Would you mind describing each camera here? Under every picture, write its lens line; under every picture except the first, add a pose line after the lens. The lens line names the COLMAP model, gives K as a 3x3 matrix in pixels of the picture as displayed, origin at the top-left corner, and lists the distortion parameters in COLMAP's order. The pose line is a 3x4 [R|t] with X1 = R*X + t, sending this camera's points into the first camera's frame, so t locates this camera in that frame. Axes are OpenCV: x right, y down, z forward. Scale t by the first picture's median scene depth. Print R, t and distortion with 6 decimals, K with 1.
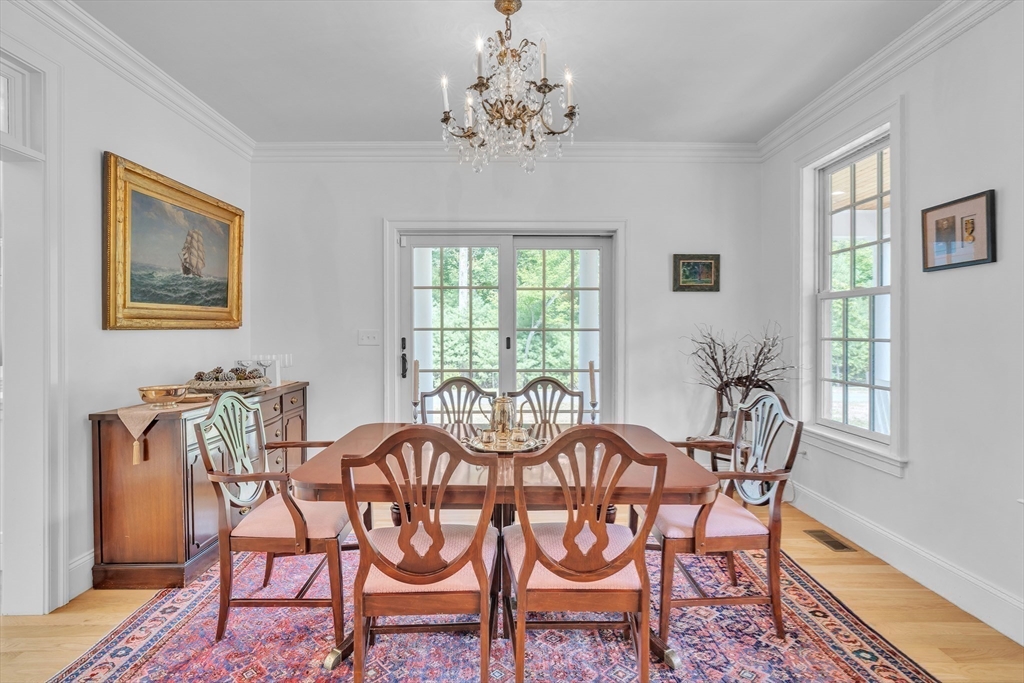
lens RADIAL K [[486.0, 0, 512.0], [0, 486.0, 341.5], [0, 0, 1]] dist [0.000185, 0.000105]
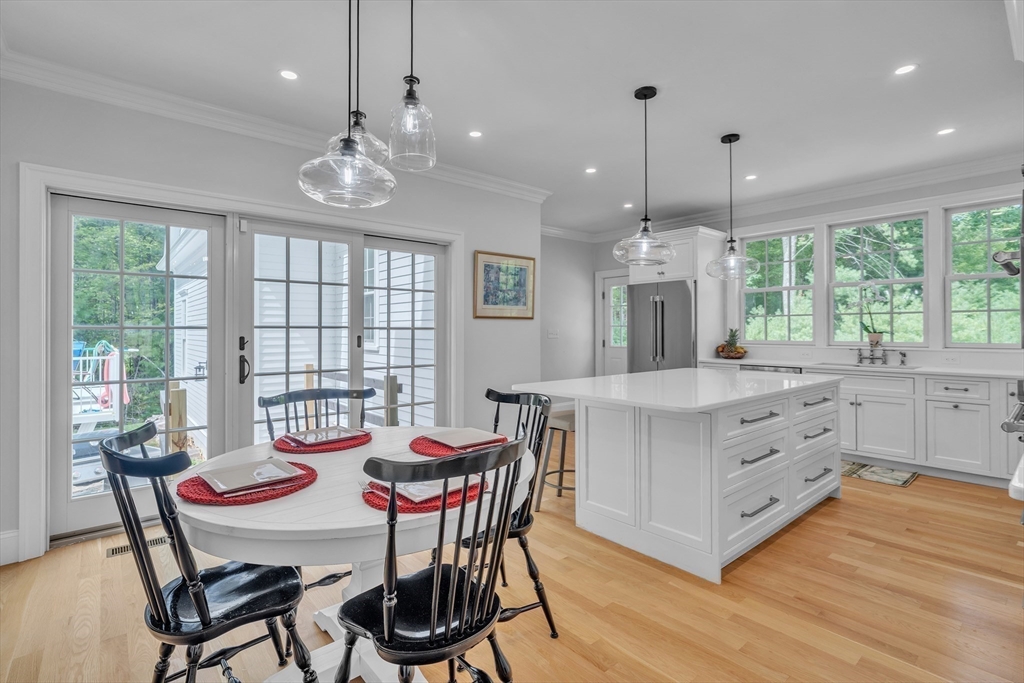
lens RADIAL K [[485.1, 0, 510.8], [0, 485.1, 323.5], [0, 0, 1]] dist [-0.000148, 0.000259]
pose [[0.776352, 0.007337, 0.630257, -0.394610], [0.010280, 0.999652, -0.024301, -0.005547], [-0.630216, 0.025345, 0.776006, 0.040069]]
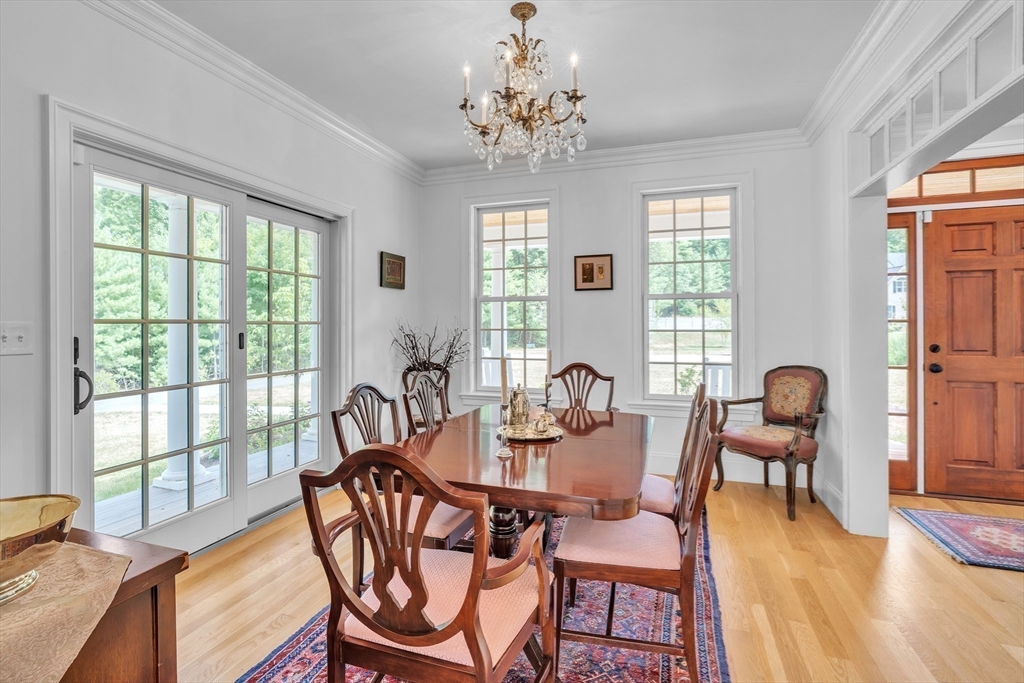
lens RADIAL K [[485.1, 0, 510.8], [0, 485.1, 323.5], [0, 0, 1]] dist [-0.000148, 0.000259]
pose [[0.342331, 0.002229, 0.939577, -0.555178], [0.021513, 0.999716, -0.010210, -0.006635], [-0.939333, 0.023708, 0.342186, 0.381370]]
